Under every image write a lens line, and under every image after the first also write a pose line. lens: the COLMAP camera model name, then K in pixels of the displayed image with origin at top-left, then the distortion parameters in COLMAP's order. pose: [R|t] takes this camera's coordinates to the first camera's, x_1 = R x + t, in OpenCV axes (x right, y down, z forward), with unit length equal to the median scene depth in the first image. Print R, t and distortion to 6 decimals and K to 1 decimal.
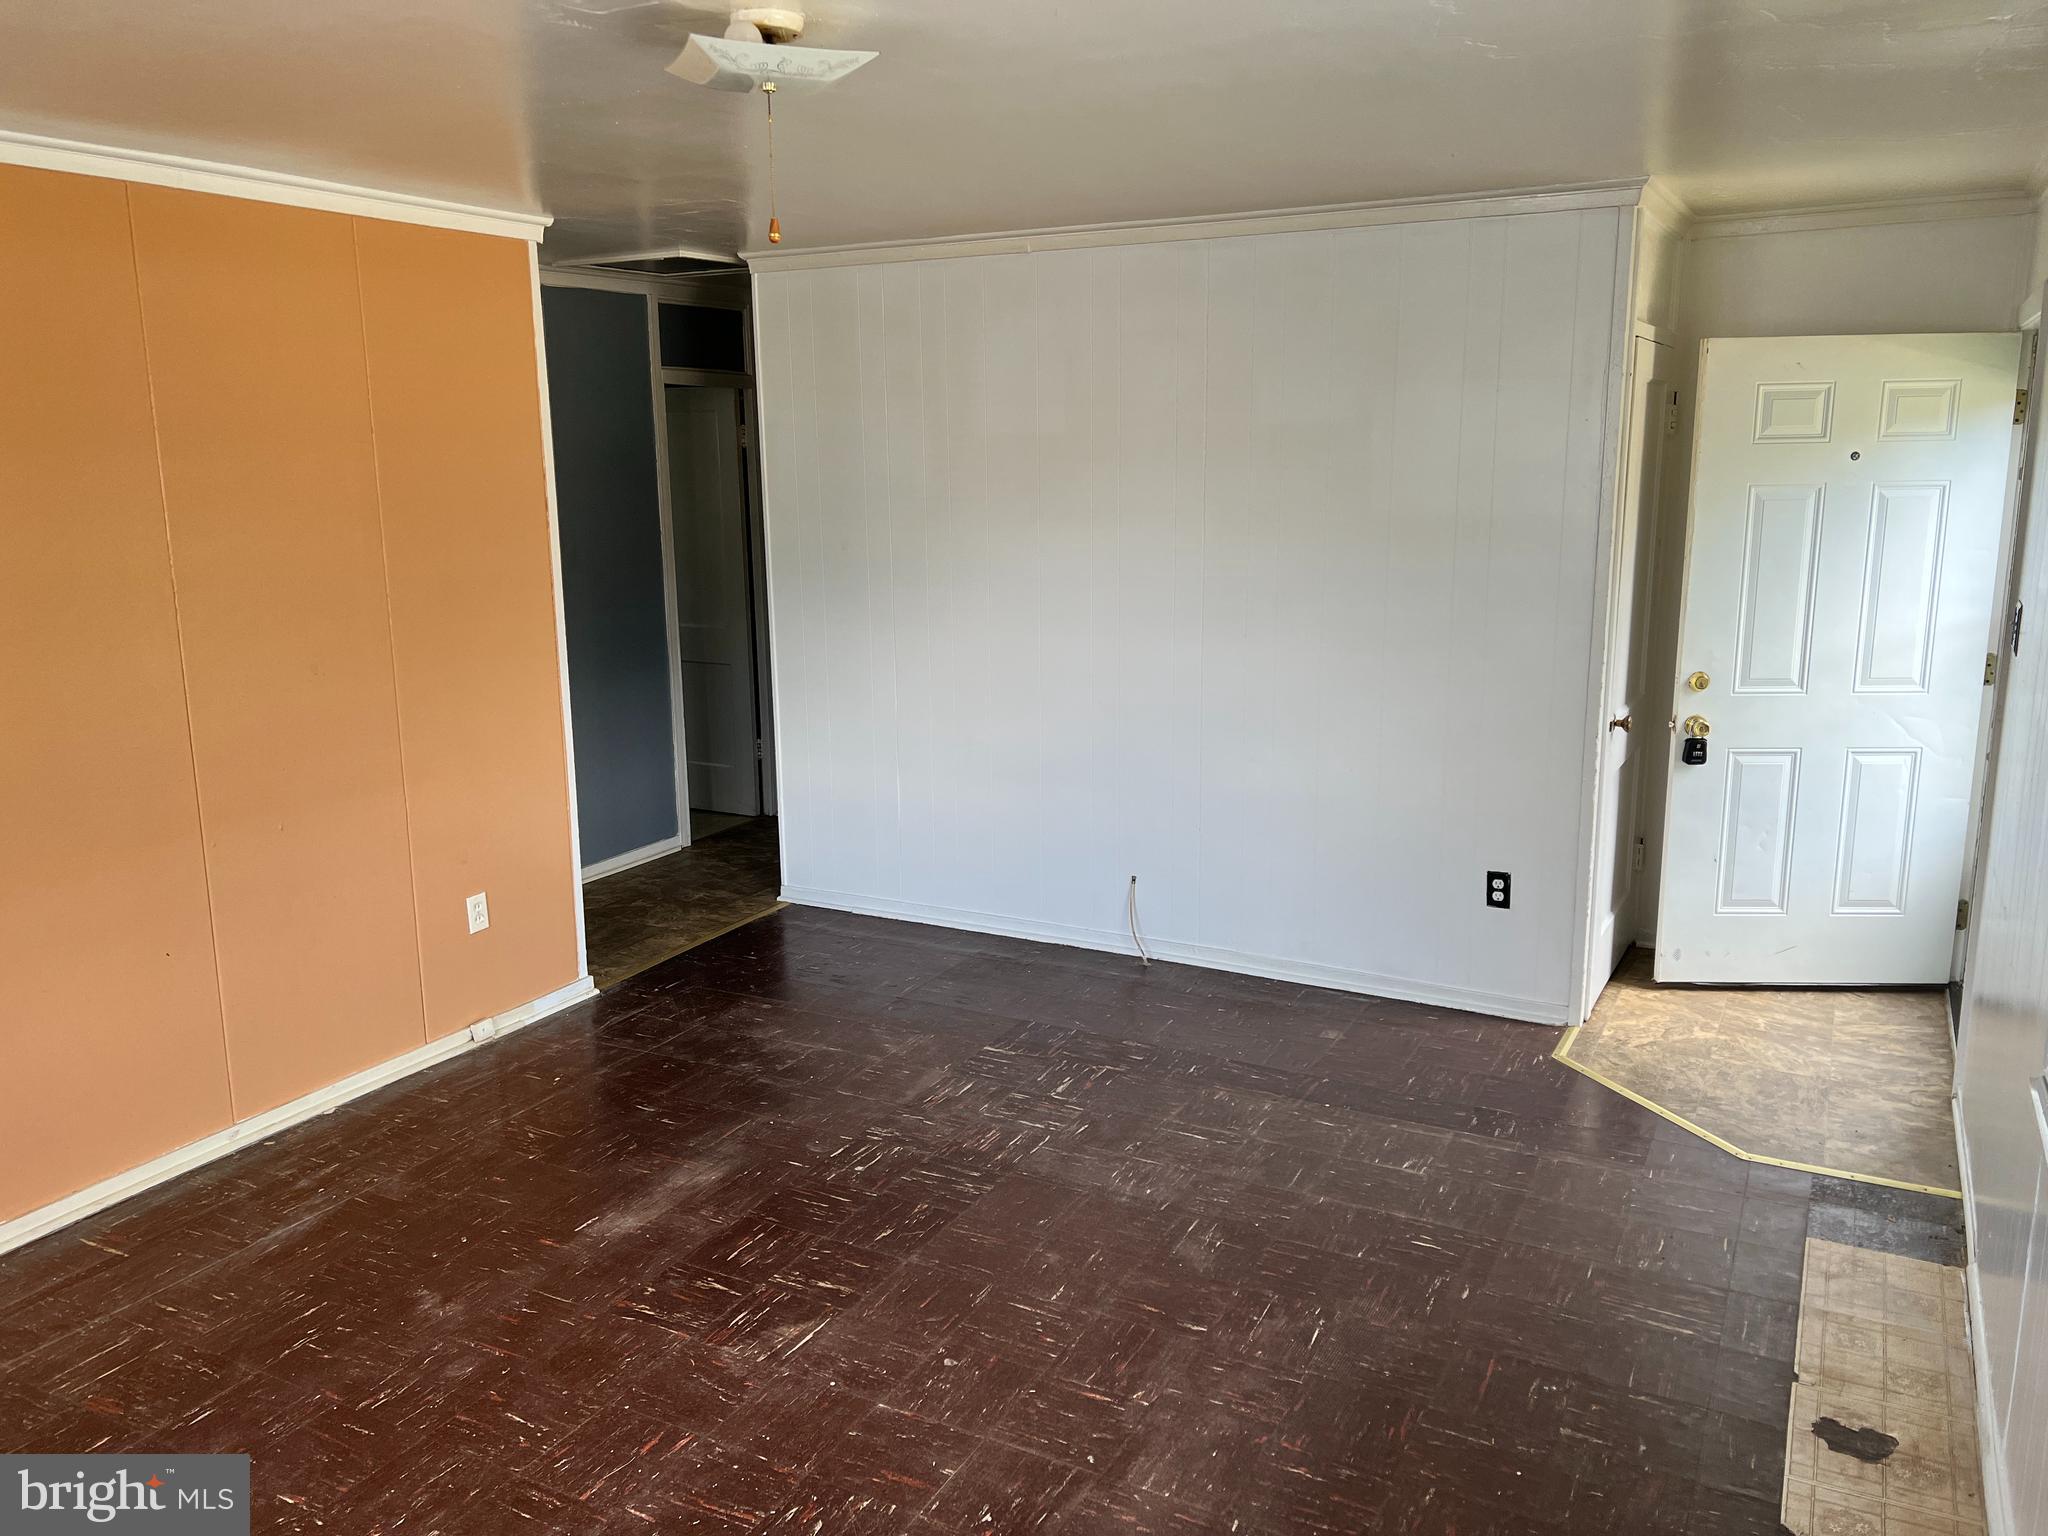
lens RADIAL K [[1531.9, 0, 1028.4], [0, 1531.9, 764.7], [0, 0, 1]] dist [0.056483, -0.062790]
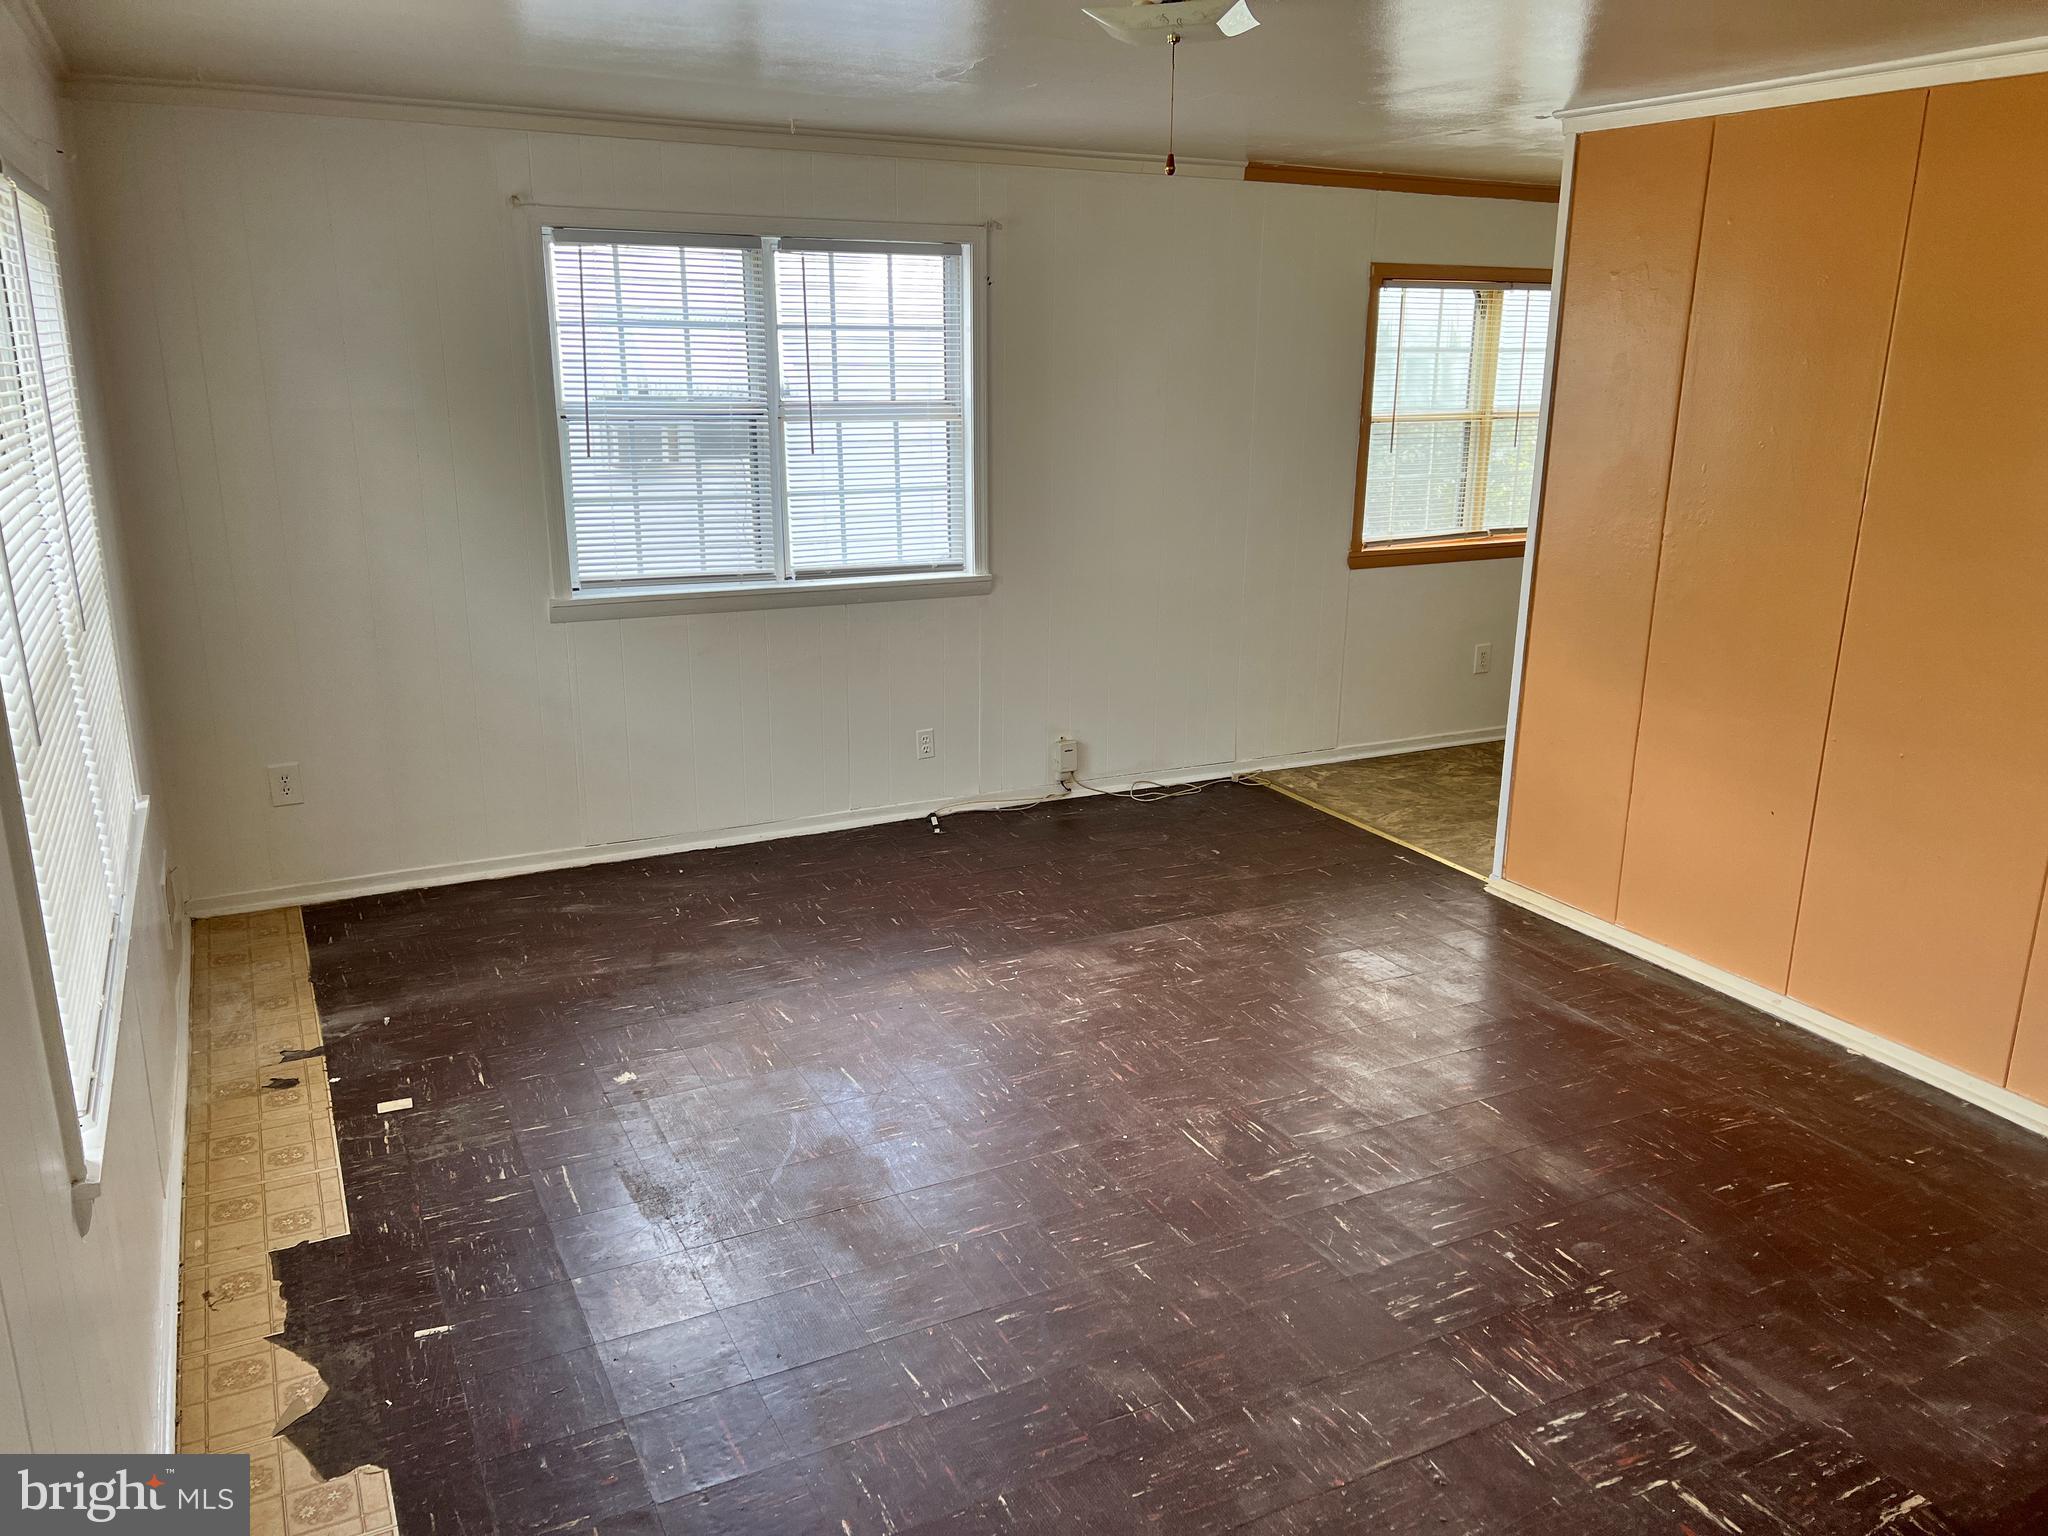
lens RADIAL K [[1531.9, 0, 1029.3], [0, 1531.9, 763.4], [0, 0, 1]] dist [0.056483, -0.062790]
pose [[-0.570434, 0.222891, -0.790522, 0.605028], [-0.172466, 0.908511, 0.380609, -0.233839], [0.803032, 0.353451, -0.479804, 1.066919]]
